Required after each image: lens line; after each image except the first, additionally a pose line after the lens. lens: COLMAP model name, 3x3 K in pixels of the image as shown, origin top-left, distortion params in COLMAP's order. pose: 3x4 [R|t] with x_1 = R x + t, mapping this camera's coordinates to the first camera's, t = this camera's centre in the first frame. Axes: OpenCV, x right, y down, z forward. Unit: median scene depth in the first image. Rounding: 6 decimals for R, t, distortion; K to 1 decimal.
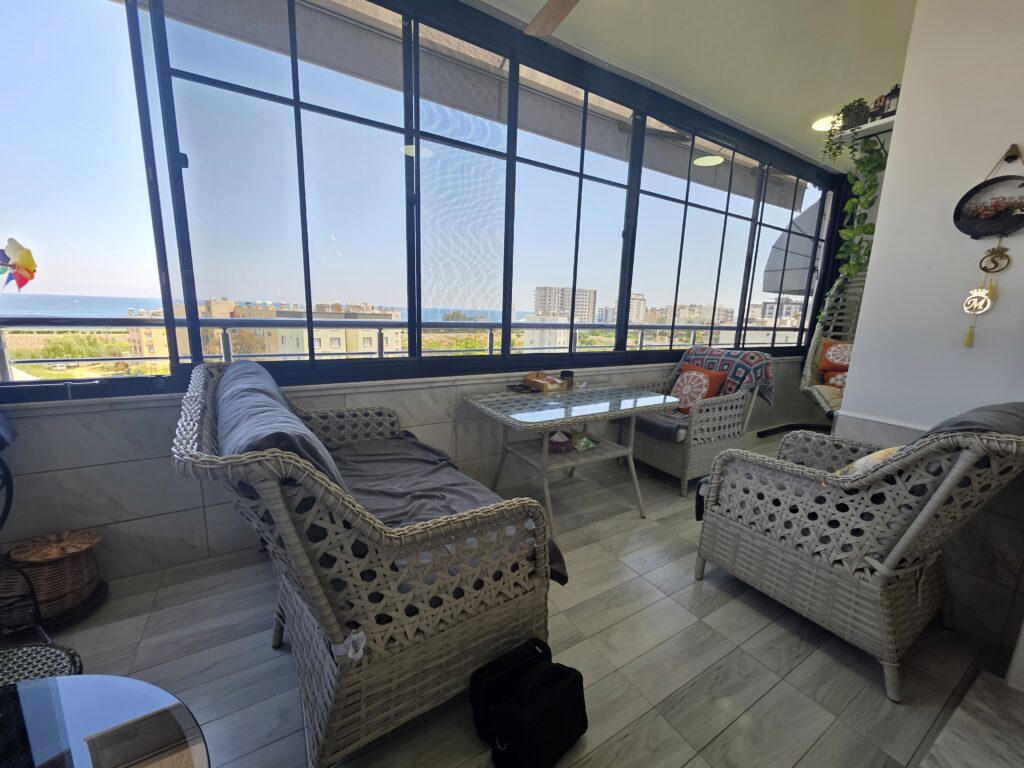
lens RADIAL K [[408.4, 0, 517.0], [0, 408.4, 388.9], [0, 0, 1]] dist [0.003516, -0.000543]
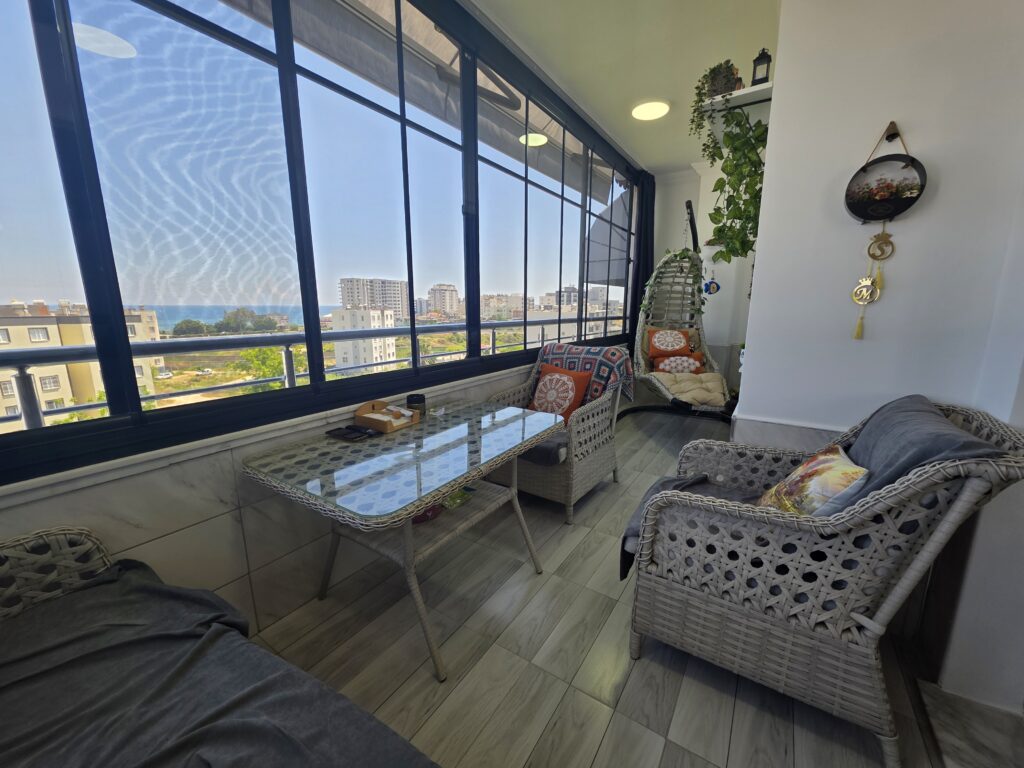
lens RADIAL K [[408.4, 0, 517.0], [0, 408.4, 388.9], [0, 0, 1]] dist [0.003516, -0.000543]
pose [[0.904334, -0.115893, 0.410790, -0.013697], [0.107658, 0.993248, 0.043214, -0.092410], [-0.413025, 0.005145, 0.910705, 0.377236]]
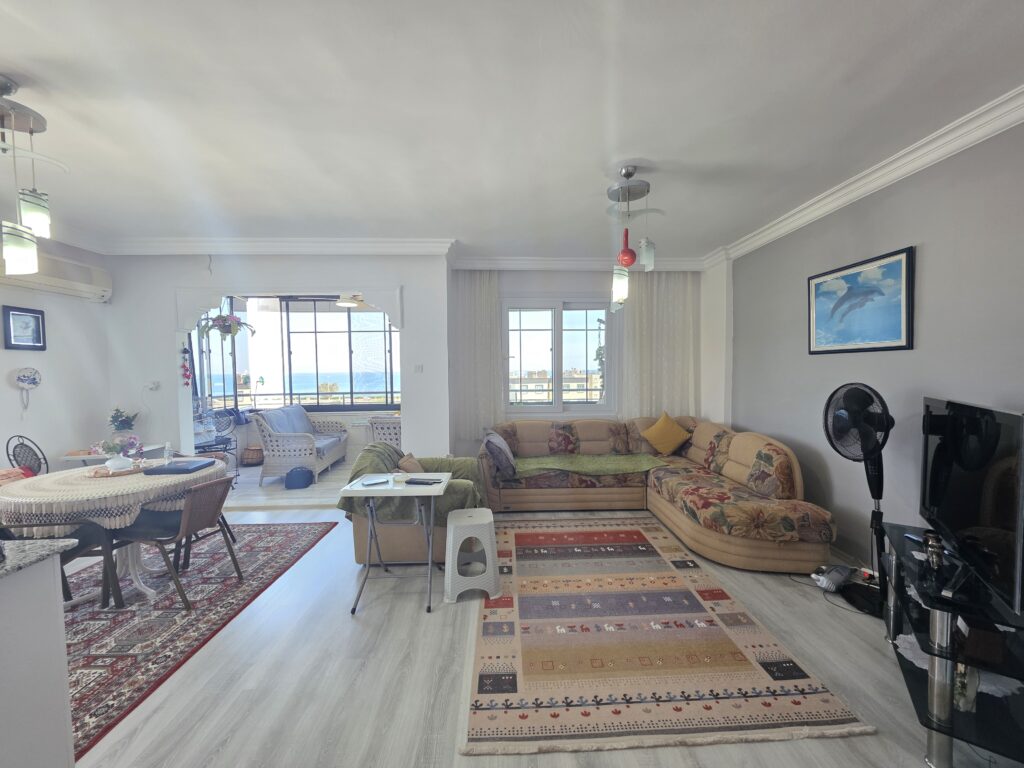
lens RADIAL K [[408.4, 0, 517.0], [0, 408.4, 388.9], [0, 0, 1]] dist [0.003516, -0.000543]
pose [[0.870603, -0.025678, -0.491316, 2.491590], [-0.048094, 0.989412, -0.136931, 0.173644], [0.489630, 0.142842, 0.860150, -1.039804]]
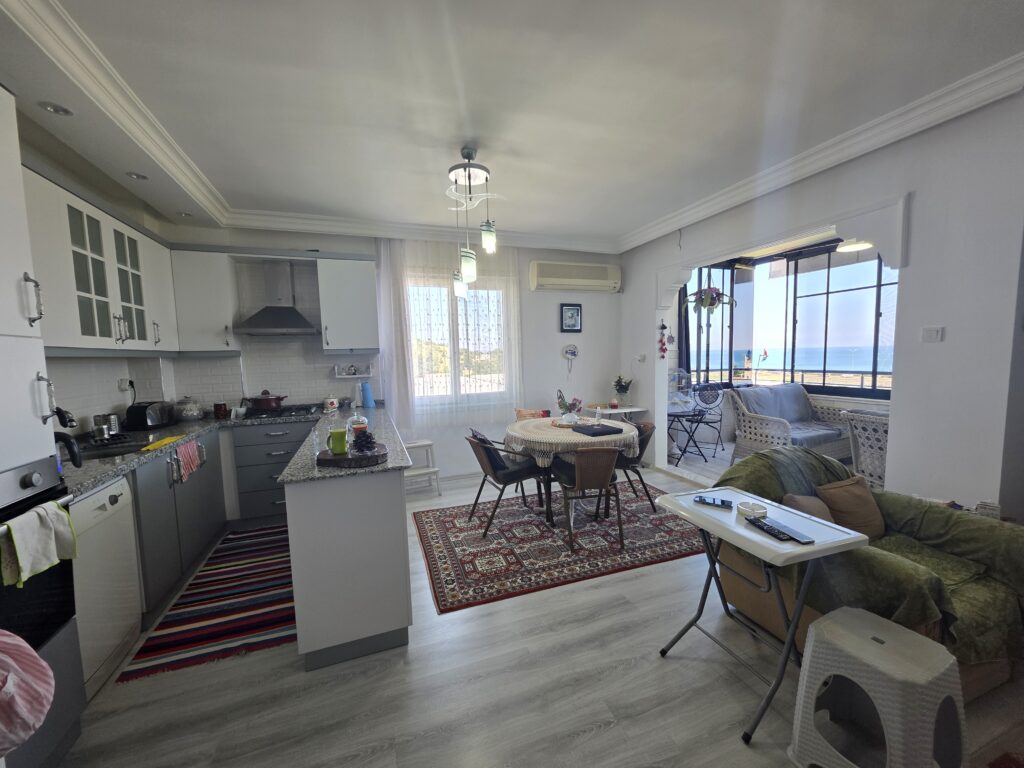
lens RADIAL K [[408.4, 0, 517.0], [0, 408.4, 388.9], [0, 0, 1]] dist [0.003516, -0.000543]
pose [[-0.191132, 0.051892, -0.980192, 2.413466], [-0.171198, 0.981533, 0.085346, 0.060307], [0.966519, 0.184119, -0.178719, -0.397577]]
